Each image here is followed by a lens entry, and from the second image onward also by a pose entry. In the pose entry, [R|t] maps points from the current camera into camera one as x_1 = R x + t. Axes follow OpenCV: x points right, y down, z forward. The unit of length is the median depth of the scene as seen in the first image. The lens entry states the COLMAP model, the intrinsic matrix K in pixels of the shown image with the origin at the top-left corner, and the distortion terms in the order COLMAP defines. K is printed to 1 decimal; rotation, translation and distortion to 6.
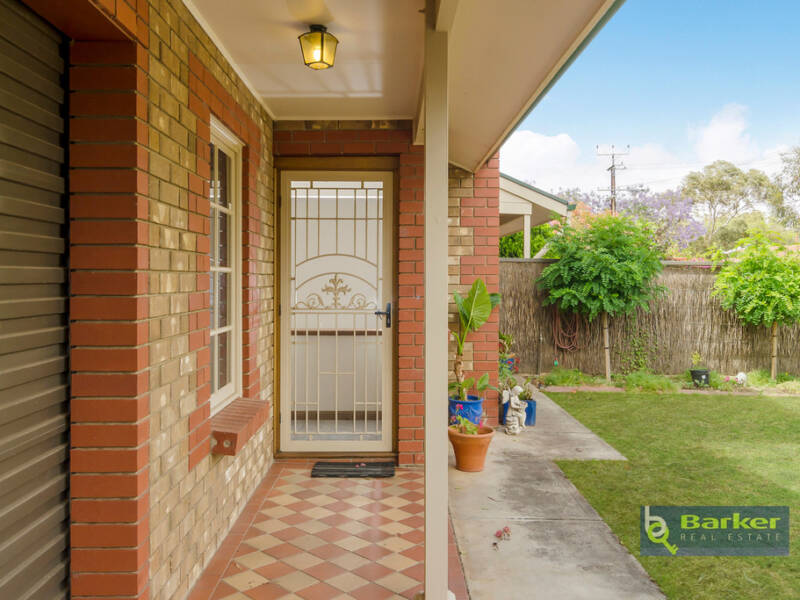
lens RADIAL K [[695.5, 0, 401.9], [0, 695.5, 282.4], [0, 0, 1]] dist [-0.017620, 0.000157]
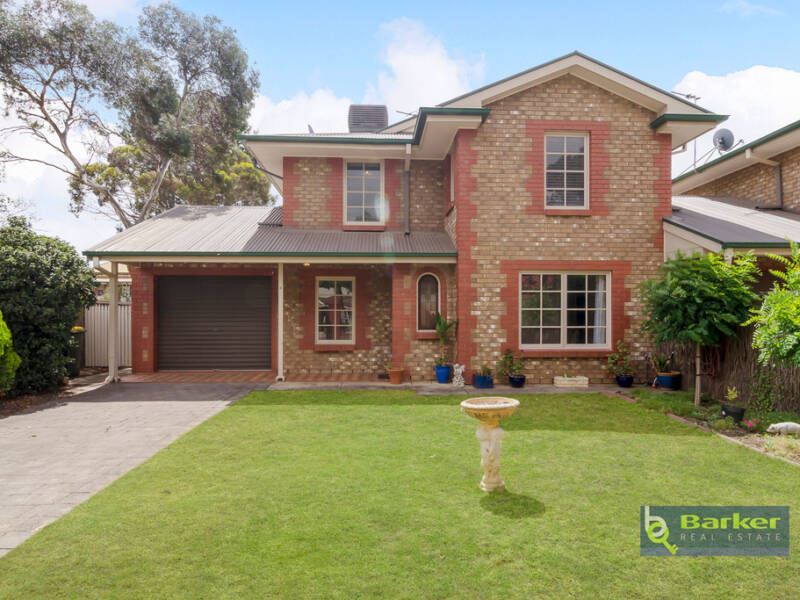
lens RADIAL K [[493.9, 0, 394.6], [0, 493.9, 304.3], [0, 0, 1]] dist [0.001891, 0.003515]
pose [[0.027838, -0.027498, -0.999234, 1.105531], [-0.009007, 0.999574, -0.027758, 0.009514], [0.999572, 0.009773, 0.027578, 0.523531]]
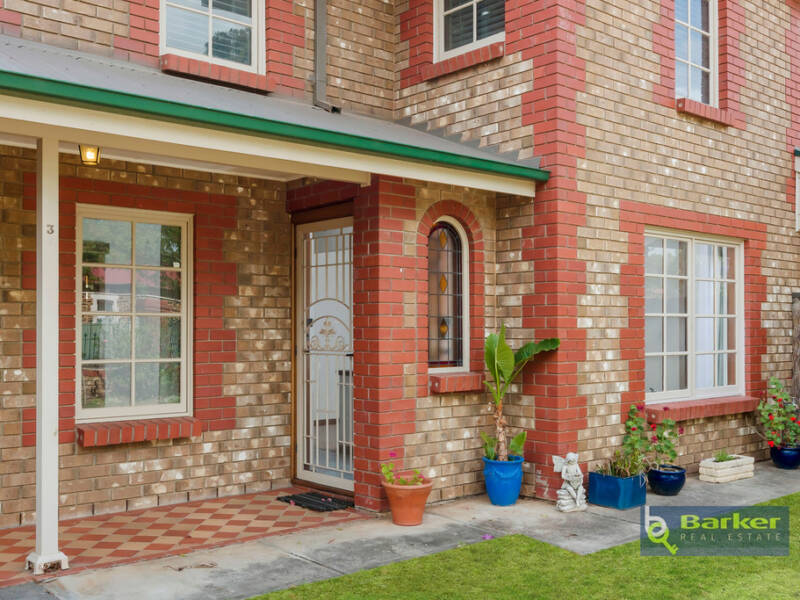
lens RADIAL K [[872.8, 0, 400.0], [0, 872.8, 300.0], [0, 0, 1]] dist [0.005151, 0.014066]
pose [[0.648506, -0.029238, -0.760648, 0.549173], [-0.002440, 0.999177, -0.040487, 0.008633], [0.761206, 0.028111, 0.647901, 0.122649]]
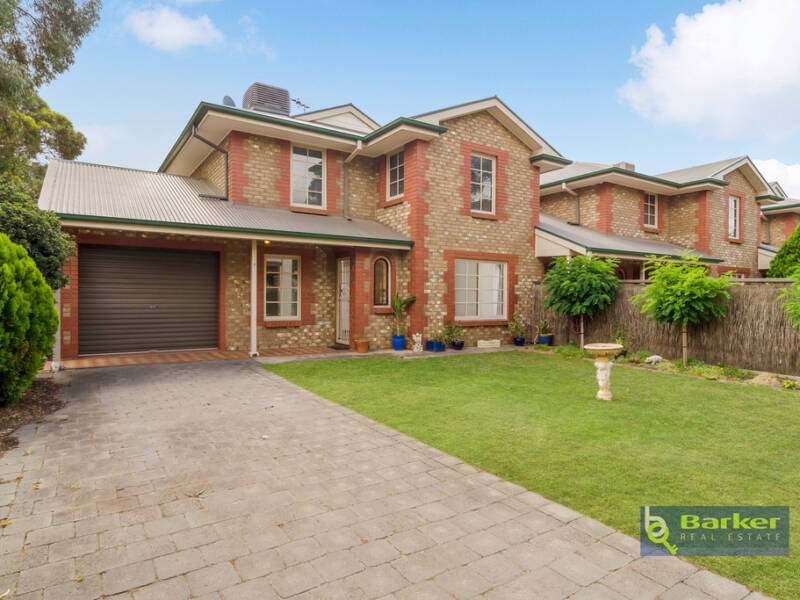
lens RADIAL K [[493.2, 0, 400.4], [0, 493.2, 288.2], [0, 0, 1]] dist [0.003199, 0.000912]
pose [[0.537407, -0.015165, -0.843187, 1.107154], [-0.011417, 0.999616, -0.025255, 0.021819], [0.843246, 0.023199, 0.537027, -0.010063]]
